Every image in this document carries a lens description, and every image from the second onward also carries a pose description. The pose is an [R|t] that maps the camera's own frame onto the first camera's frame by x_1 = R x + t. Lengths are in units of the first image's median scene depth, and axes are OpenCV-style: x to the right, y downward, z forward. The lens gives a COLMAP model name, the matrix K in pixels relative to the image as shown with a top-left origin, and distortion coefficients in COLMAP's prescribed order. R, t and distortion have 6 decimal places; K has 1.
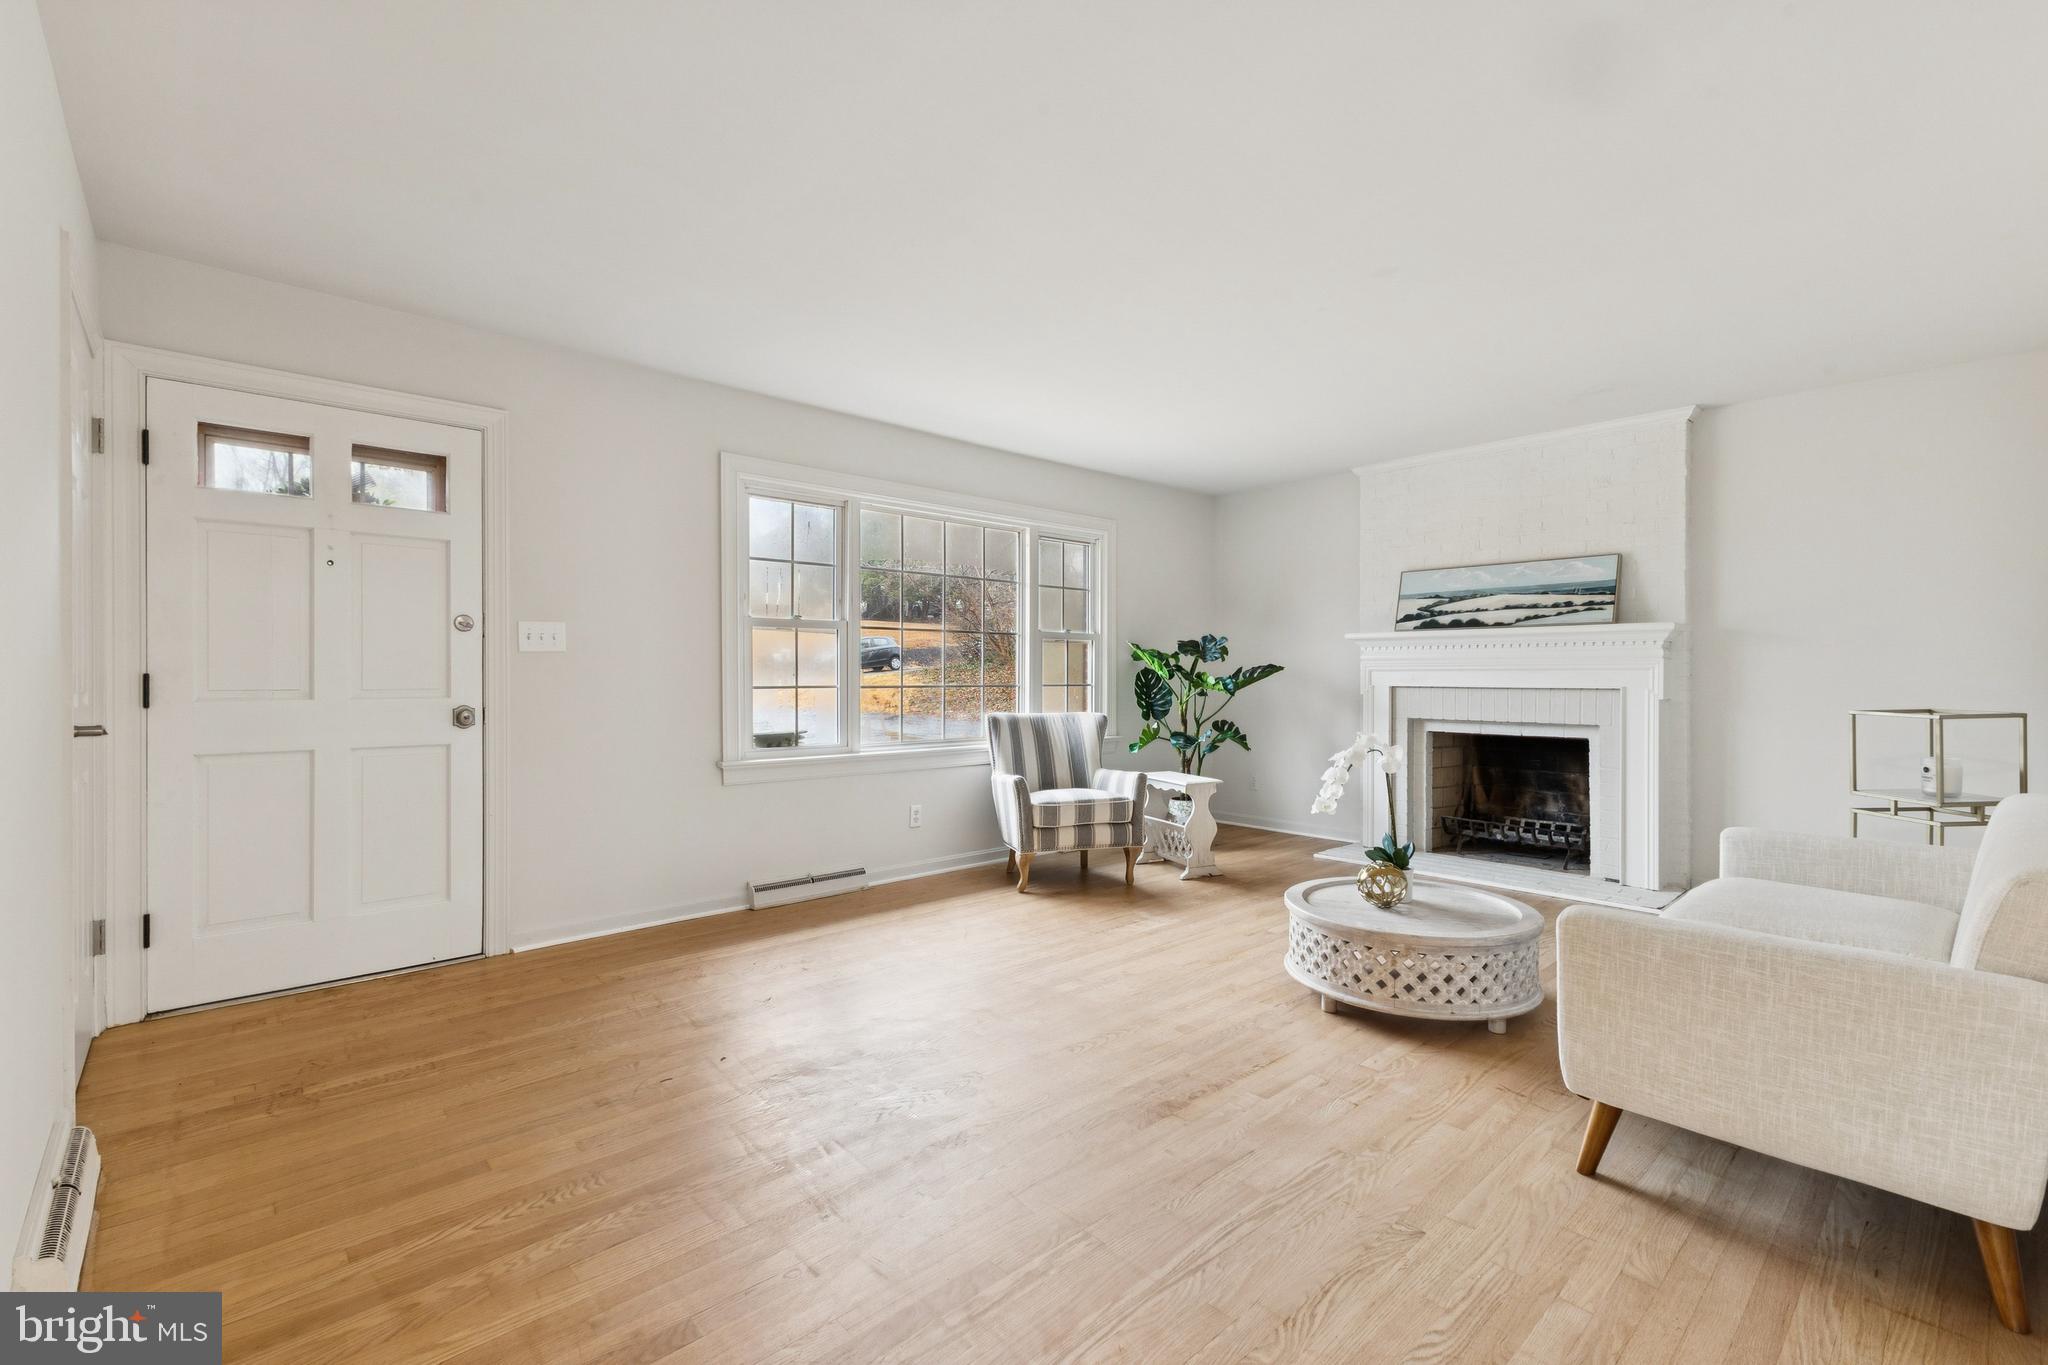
lens RADIAL K [[898.3, 0, 1024.0], [0, 898.3, 682.5], [0, 0, 1]] dist [0.015638, -0.000643]
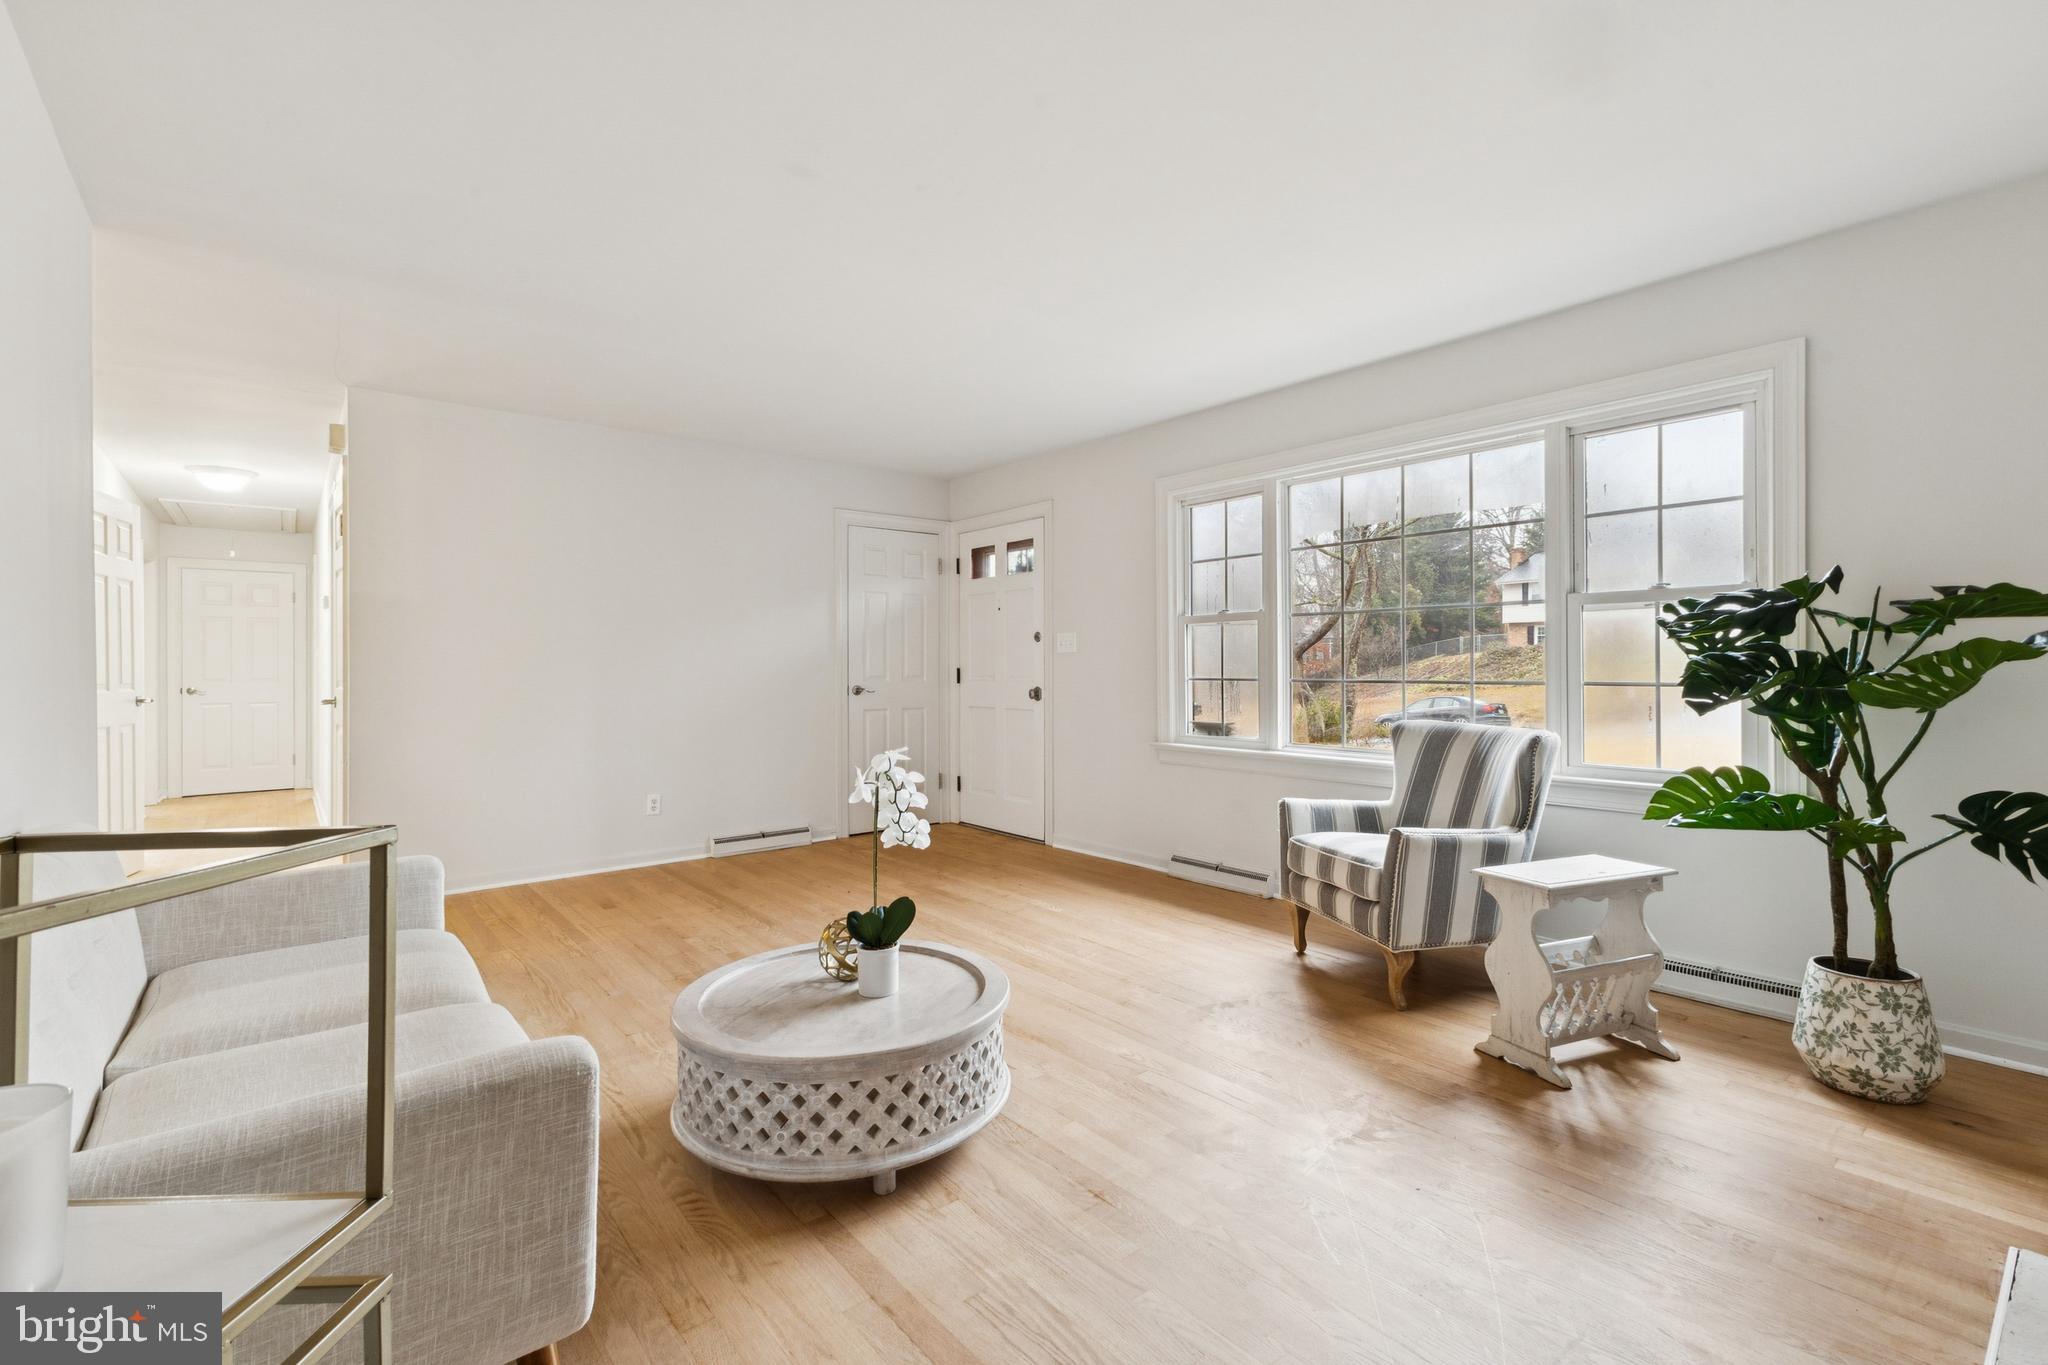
lens RADIAL K [[898.3, 0, 1024.0], [0, 898.3, 682.5], [0, 0, 1]] dist [0.015638, -0.000643]
pose [[-0.051008, 0.014145, -0.998598, 0.818005], [-0.006436, 0.999874, 0.014491, -0.005042], [0.998678, 0.007167, -0.050910, 0.854573]]
